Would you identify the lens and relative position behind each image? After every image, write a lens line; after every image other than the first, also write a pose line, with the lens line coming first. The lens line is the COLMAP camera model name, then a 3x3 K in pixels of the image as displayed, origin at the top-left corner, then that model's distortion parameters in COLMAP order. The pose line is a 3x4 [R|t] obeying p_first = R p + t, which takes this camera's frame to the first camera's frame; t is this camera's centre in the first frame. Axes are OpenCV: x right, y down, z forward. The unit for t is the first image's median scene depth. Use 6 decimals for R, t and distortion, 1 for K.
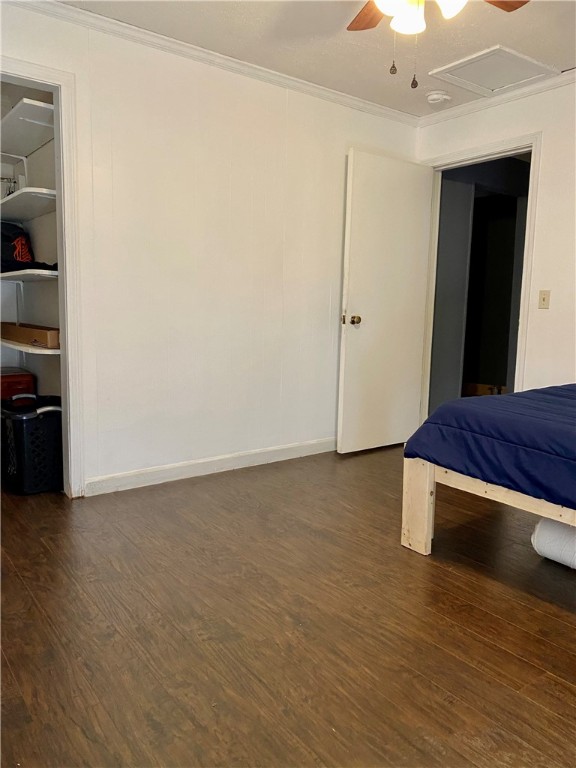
lens RADIAL K [[579.5, 0, 288.2], [0, 579.5, 383.8], [0, 0, 1]] dist [0.037230, -0.042959]
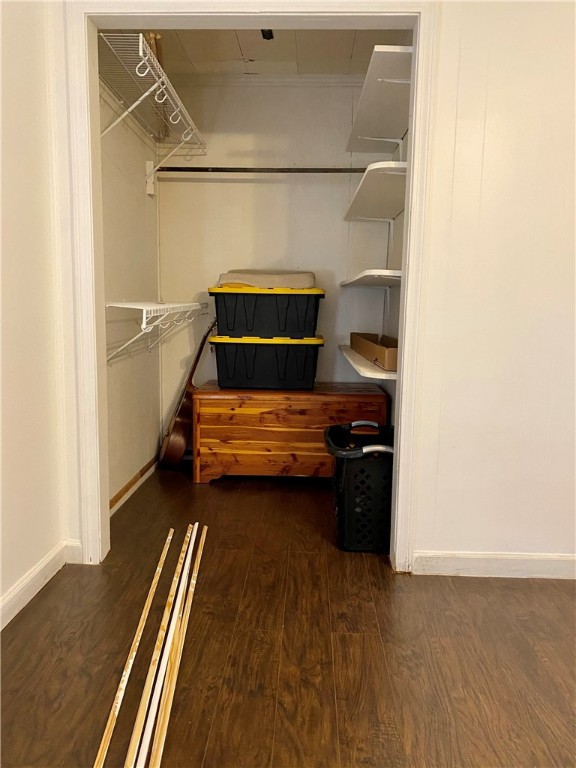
lens RADIAL K [[579.5, 0, 295.1], [0, 579.5, 377.6], [0, 0, 1]] dist [0.037230, -0.042959]
pose [[0.778819, 0.070840, -0.623235, -0.032261], [-0.085422, 0.996324, 0.006500, -0.063473], [0.621404, 0.048176, 0.782007, 0.447781]]
